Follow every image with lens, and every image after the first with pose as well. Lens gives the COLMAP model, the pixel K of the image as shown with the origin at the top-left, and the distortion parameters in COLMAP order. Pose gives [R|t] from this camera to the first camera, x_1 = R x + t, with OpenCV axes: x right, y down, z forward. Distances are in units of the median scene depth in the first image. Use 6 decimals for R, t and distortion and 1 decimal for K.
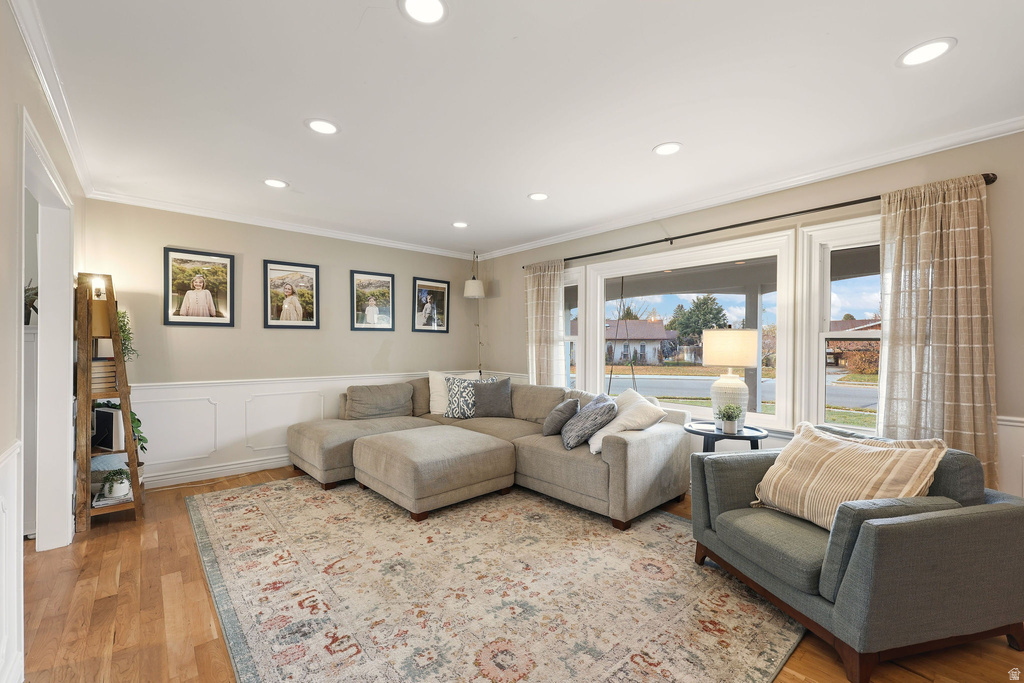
lens RADIAL K [[427.4, 0, 521.0], [0, 427.4, 345.1], [0, 0, 1]] dist [0.008585, -0.000093]
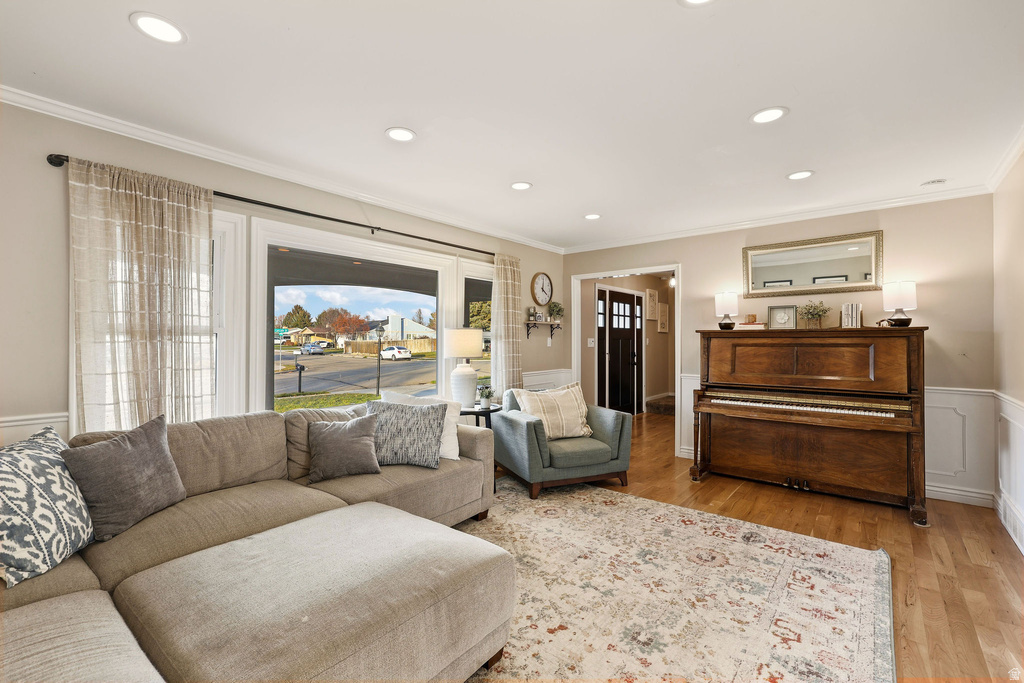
lens RADIAL K [[437.0, 0, 506.7], [0, 437.0, 337.7], [0, 0, 1]] dist [0.000772, -0.000085]
pose [[-0.133111, 0.000476, 0.991101, -0.735122], [0.002292, 0.999997, -0.000173, -0.007423], [-0.991099, 0.002249, -0.133111, 0.966383]]
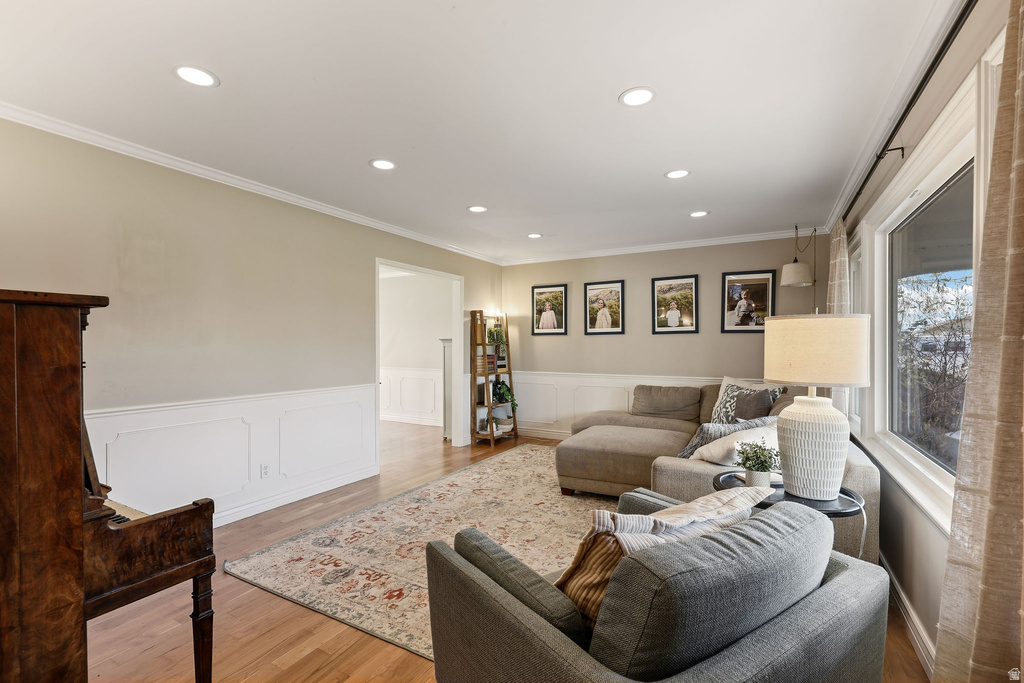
lens RADIAL K [[469.3, 0, 516.3], [0, 469.3, 351.3], [0, 0, 1]] dist [-0.001200, 0.000339]
pose [[0.330796, 0.001190, -0.943702, 0.858004], [-0.002002, 0.999998, 0.000559, 0.011950], [0.943700, 0.001704, 0.330798, 0.404136]]
